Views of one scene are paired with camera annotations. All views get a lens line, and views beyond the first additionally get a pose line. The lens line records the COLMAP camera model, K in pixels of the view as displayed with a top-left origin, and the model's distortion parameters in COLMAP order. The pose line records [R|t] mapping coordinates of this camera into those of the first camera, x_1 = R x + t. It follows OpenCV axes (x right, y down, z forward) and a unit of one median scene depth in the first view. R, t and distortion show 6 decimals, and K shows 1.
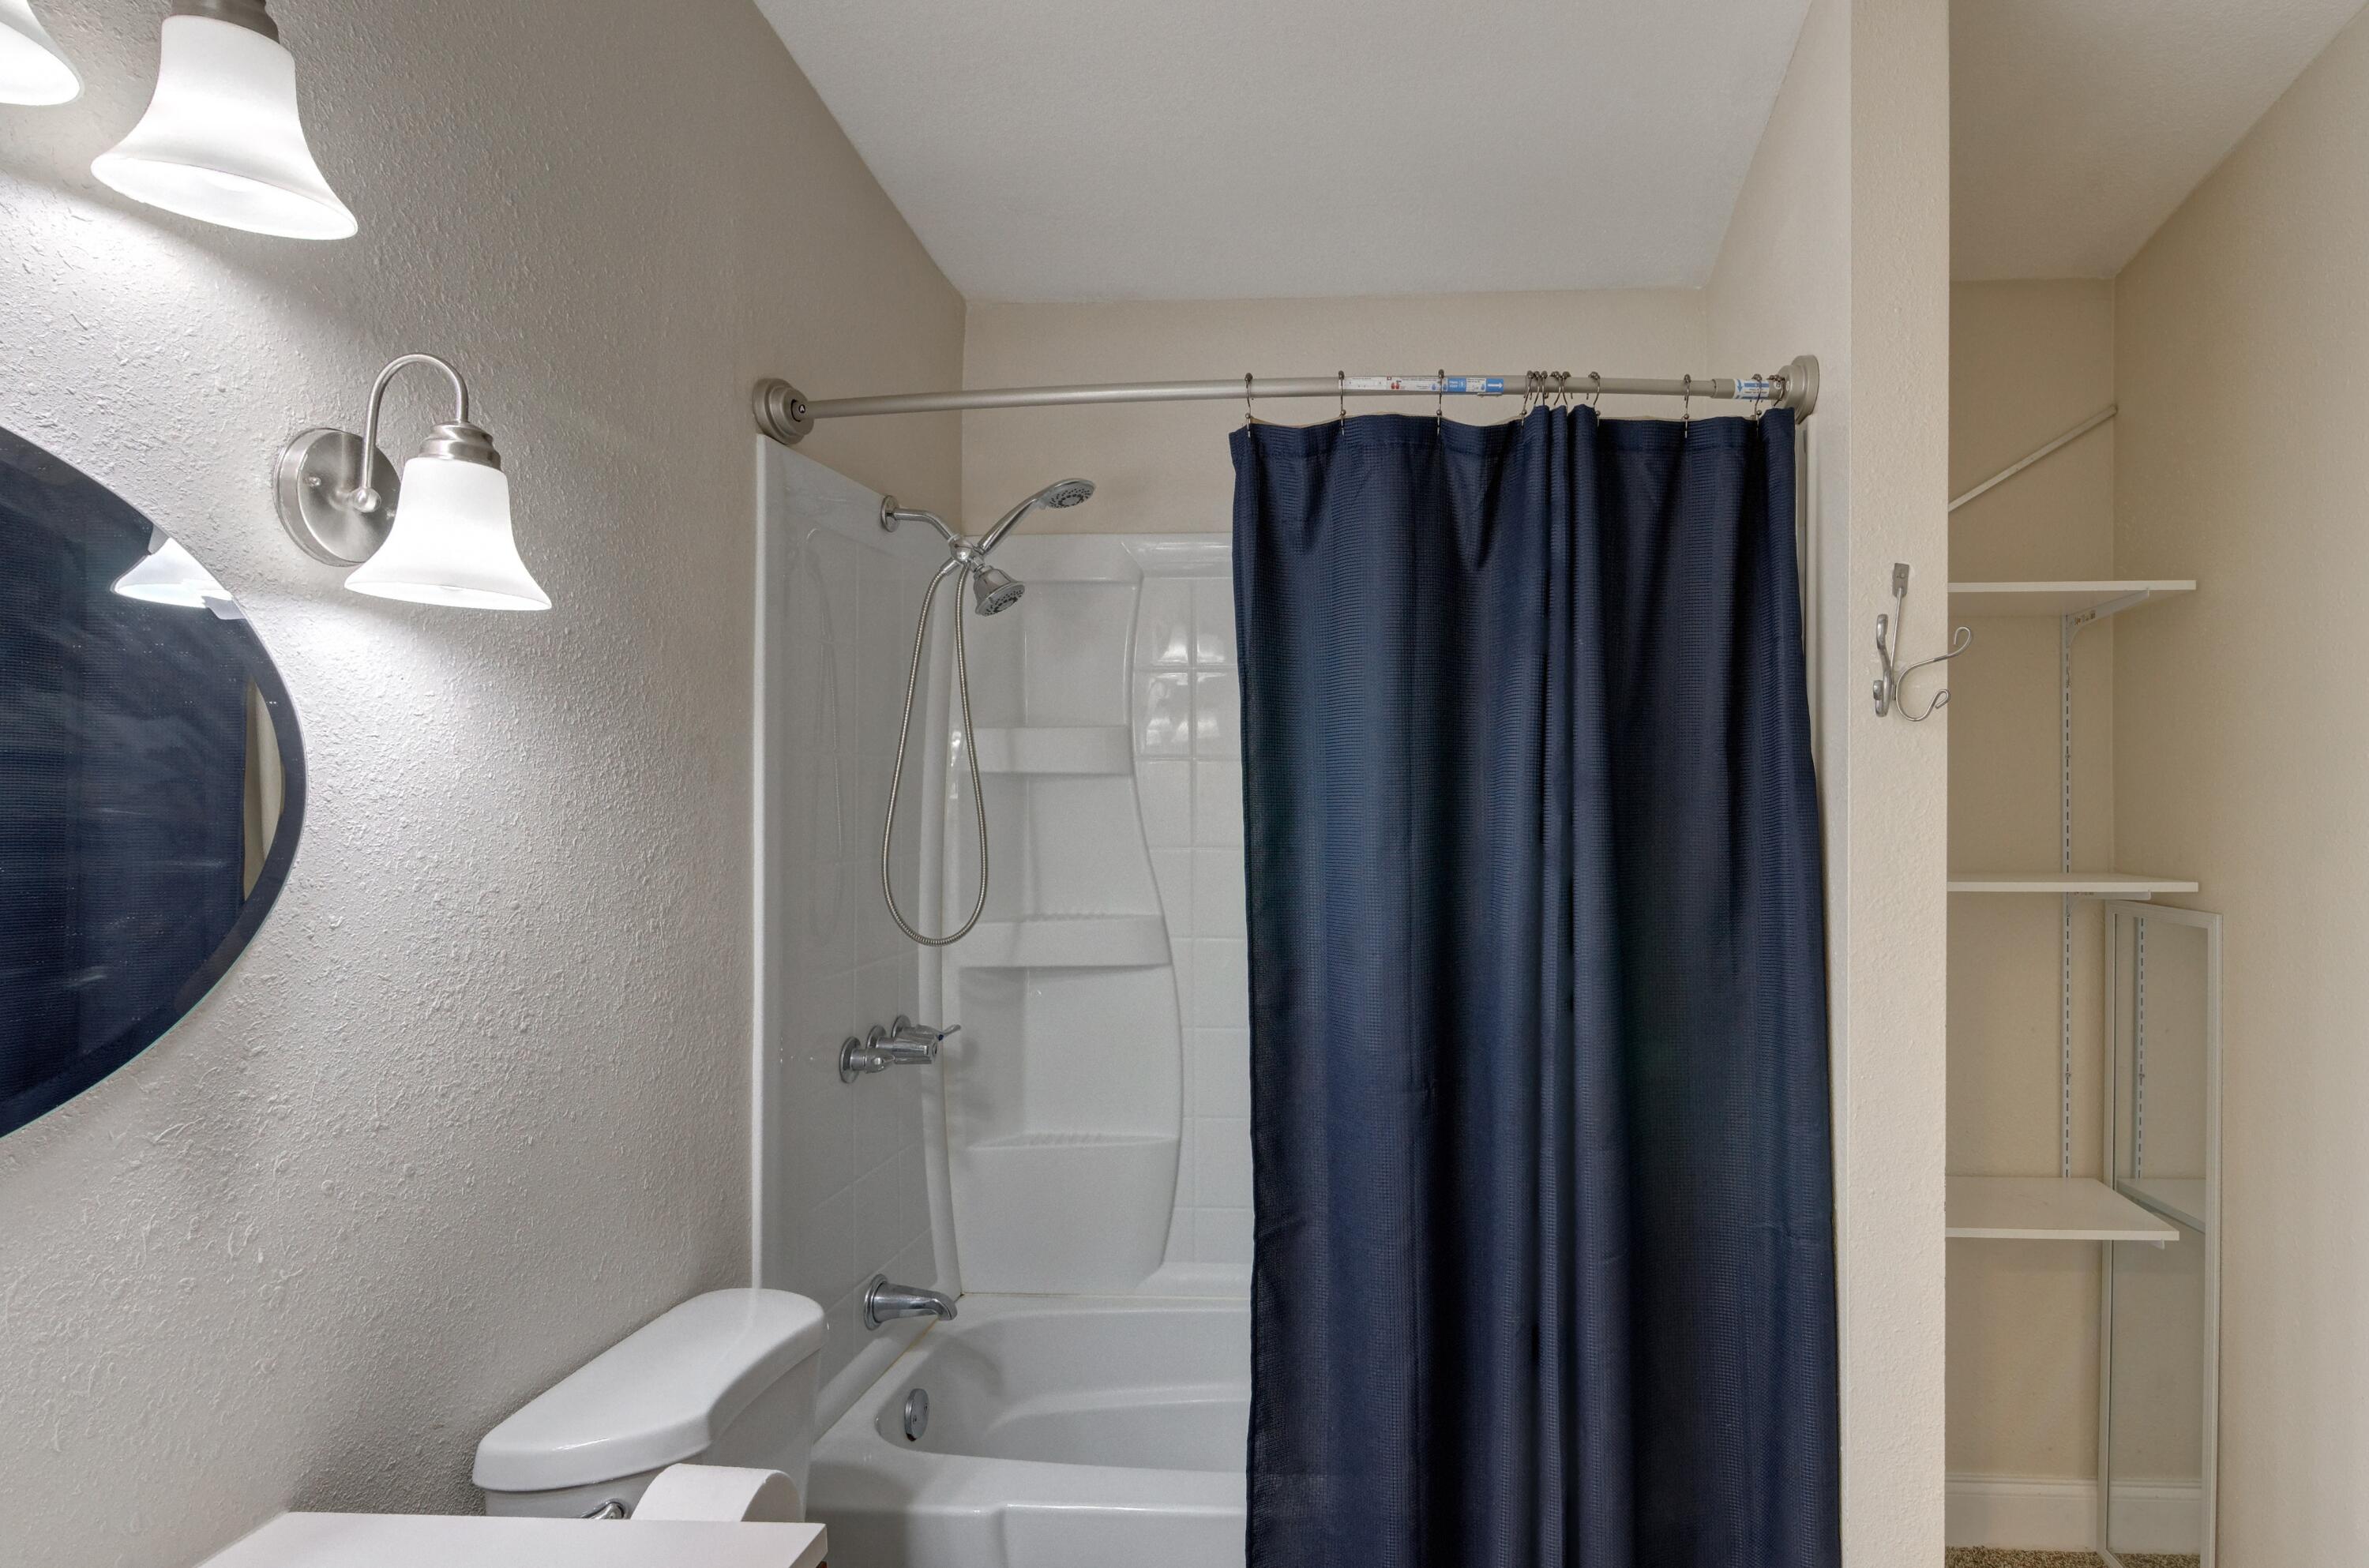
lens RADIAL K [[1137.8, 0, 1195.2], [0, 1137.8, 785.1], [0, 0, 1]] dist [-0.002580, -0.000014]
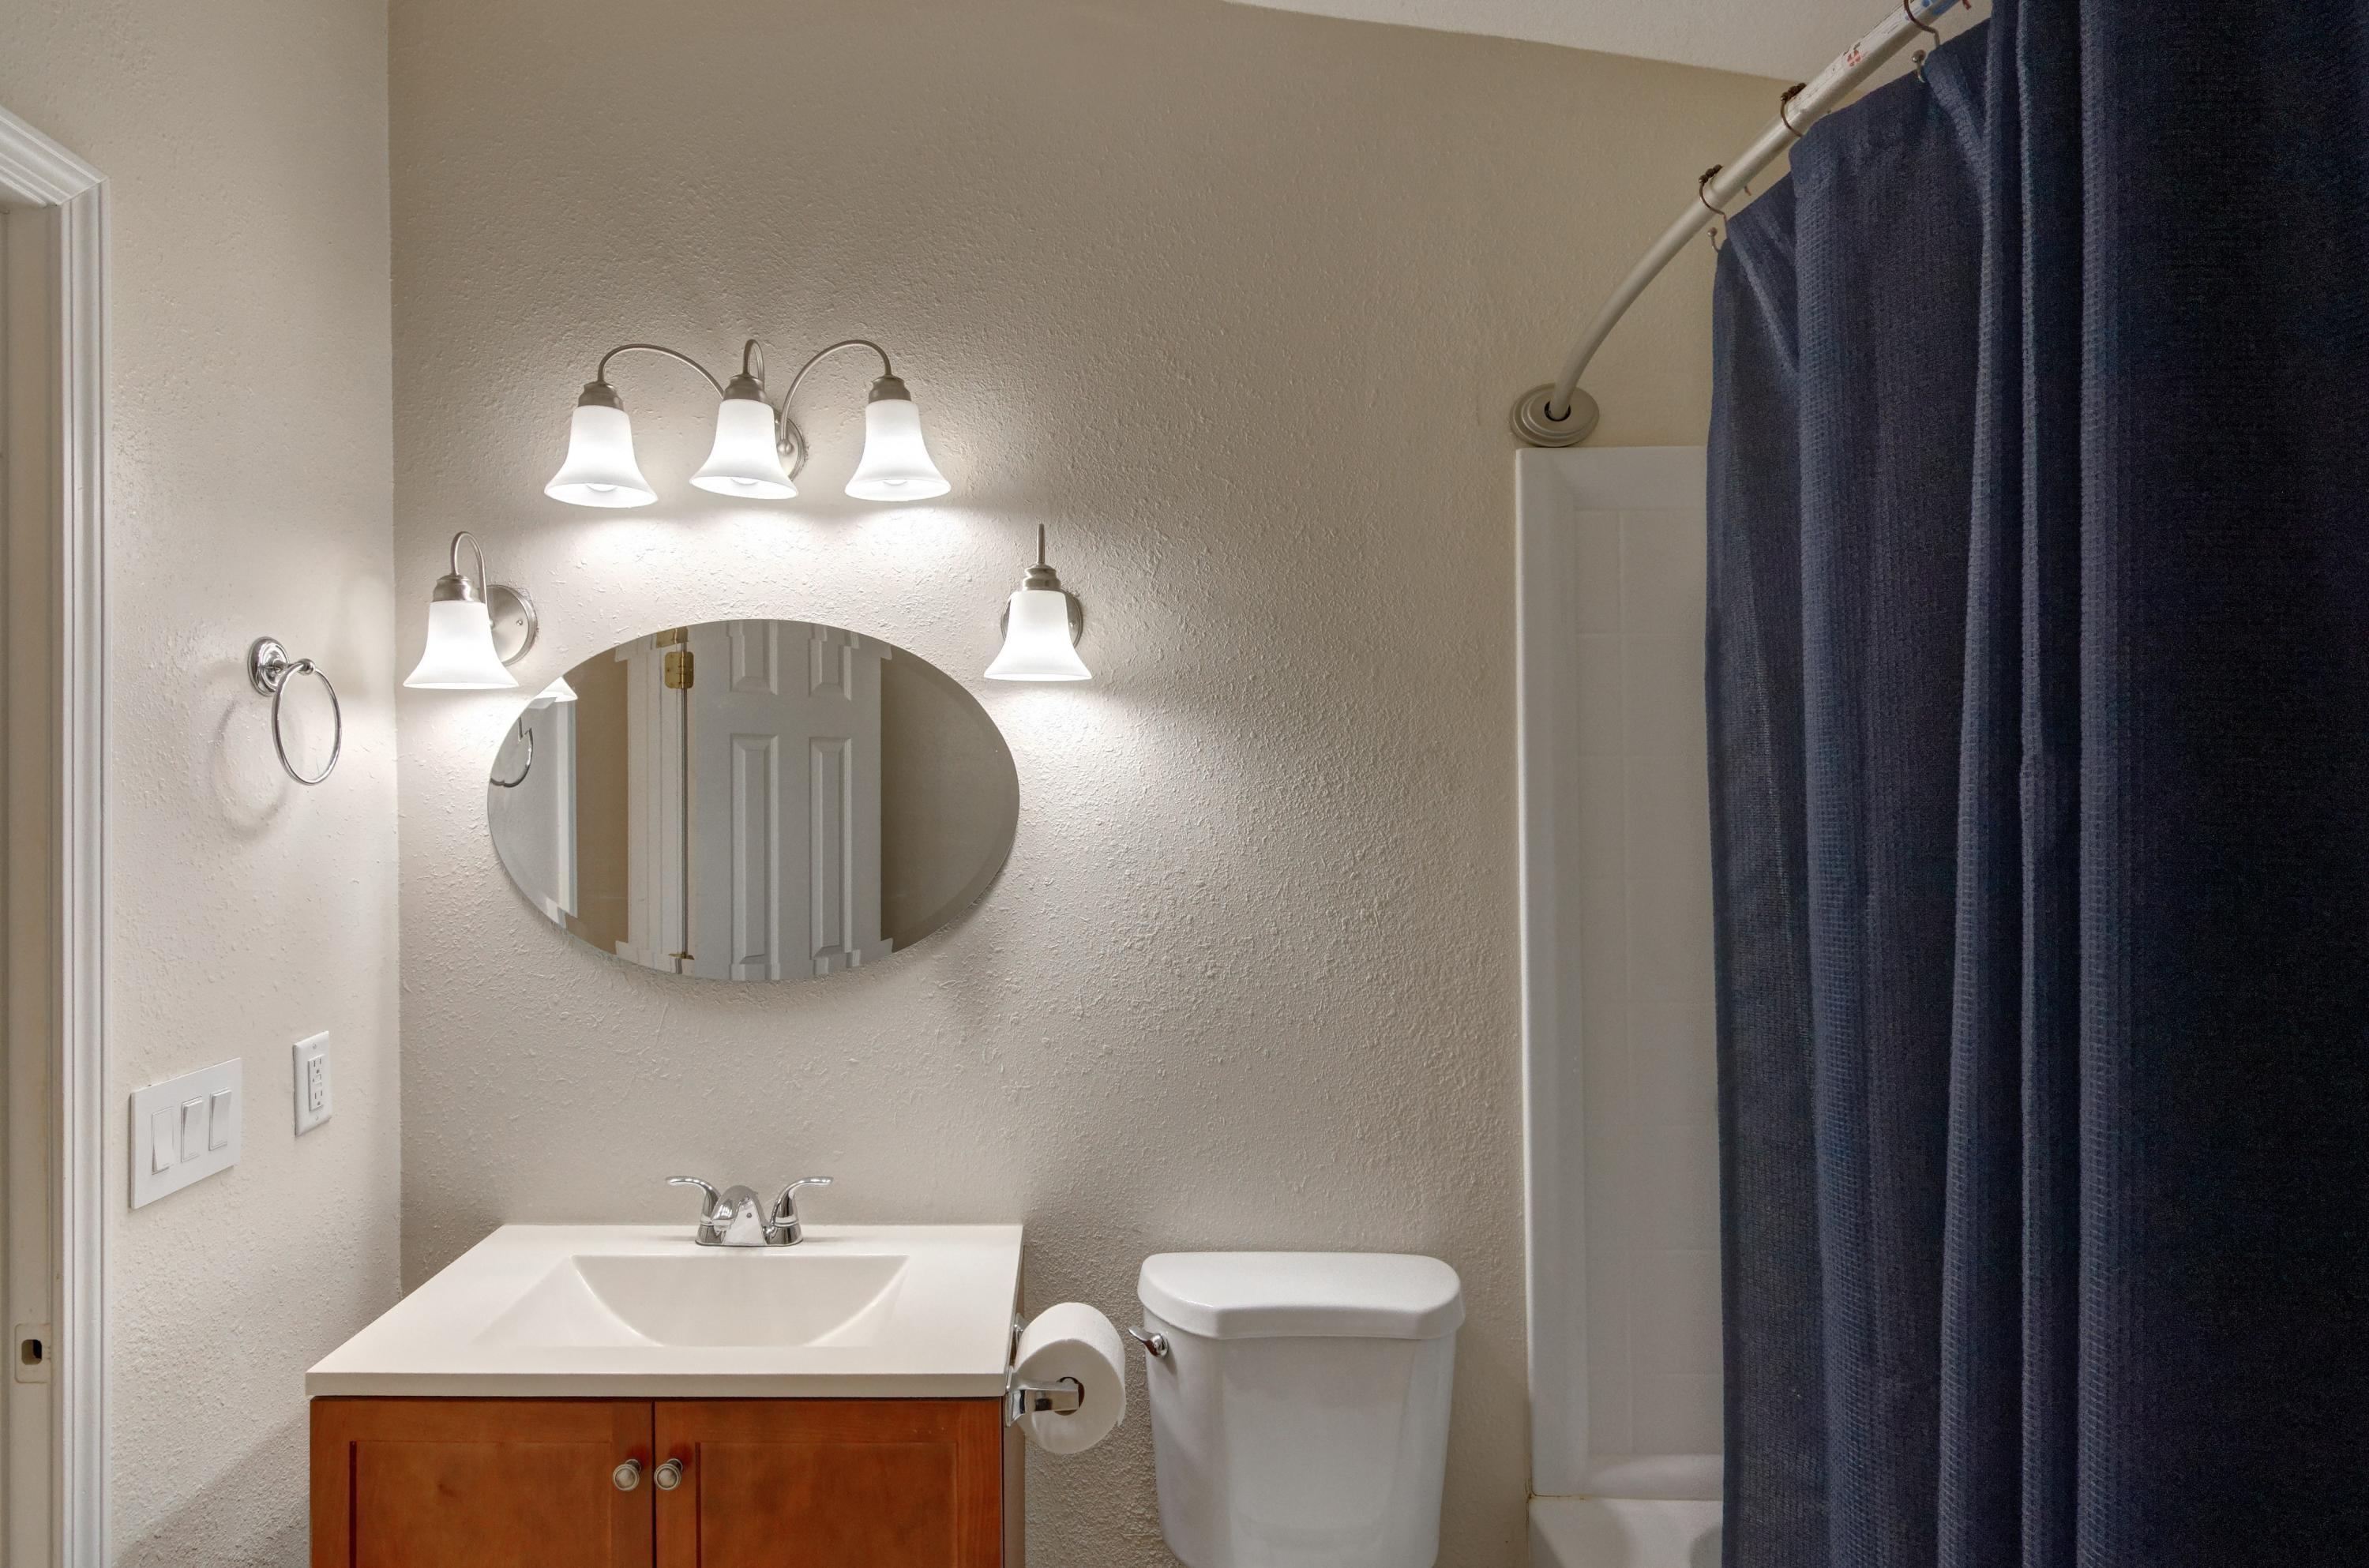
lens RADIAL K [[1082.6, 0, 1175.0], [0, 1082.6, 788.1], [0, 0, 1]] dist [0.000377, -0.000324]
pose [[0.277569, -0.007789, -0.960674, 0.669693], [0.009198, 0.999943, -0.005450, -0.003021], [0.960662, -0.007324, 0.277624, 0.625739]]
